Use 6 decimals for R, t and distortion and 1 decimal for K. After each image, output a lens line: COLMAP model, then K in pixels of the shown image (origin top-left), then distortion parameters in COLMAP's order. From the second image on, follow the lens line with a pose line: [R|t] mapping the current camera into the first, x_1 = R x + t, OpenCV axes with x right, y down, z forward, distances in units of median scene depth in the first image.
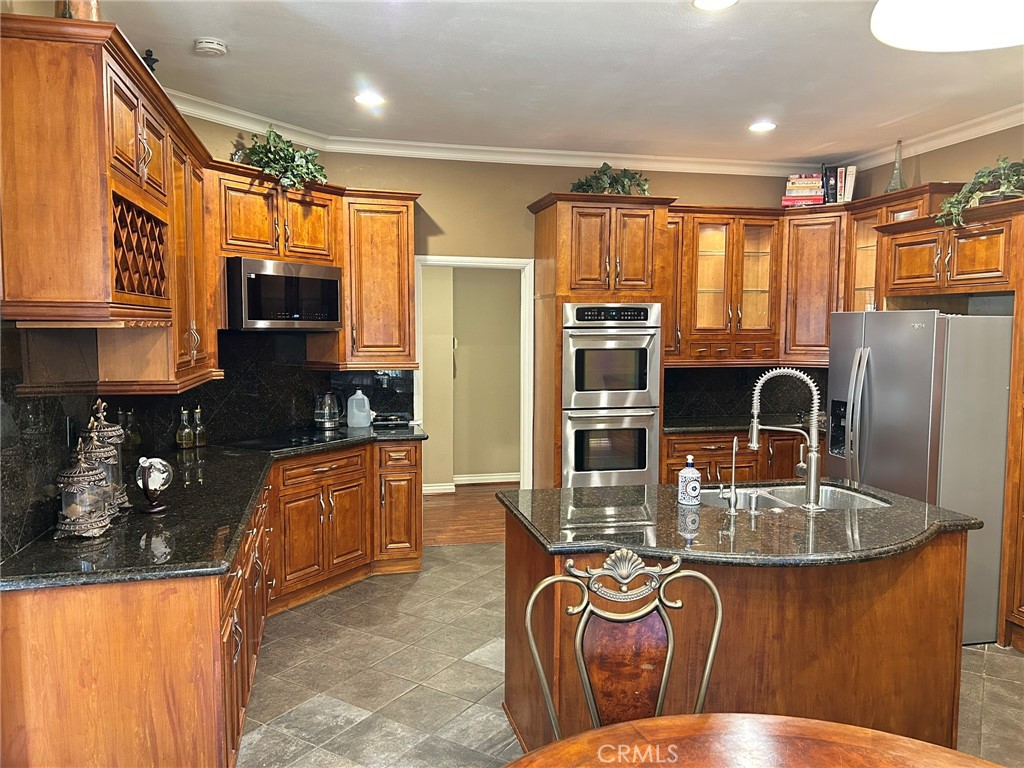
lens RADIAL K [[769.4, 0, 513.8], [0, 769.4, 384.1], [0, 0, 1]] dist [0.058299, -0.057287]
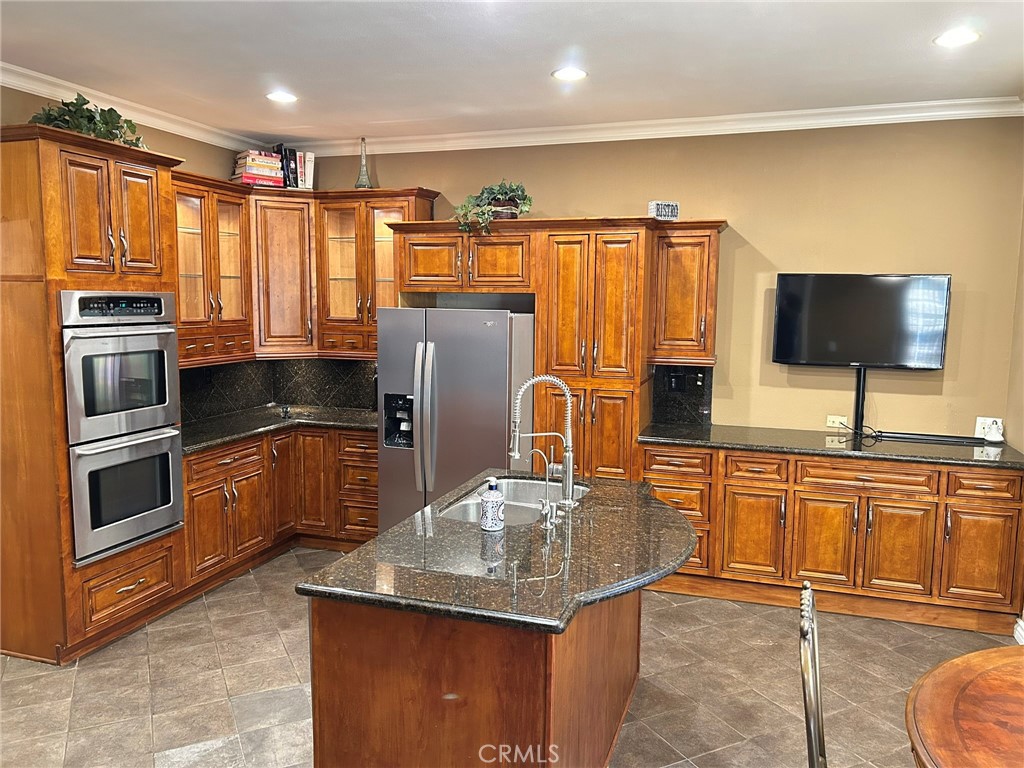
lens RADIAL K [[769.4, 0, 530.7], [0, 769.4, 389.8], [0, 0, 1]] dist [0.058299, -0.057287]
pose [[0.523746, -0.096391, 0.846403, -0.307835], [0.055362, 0.995329, 0.079094, -0.048898], [-0.850073, 0.005434, 0.526636, 0.275768]]
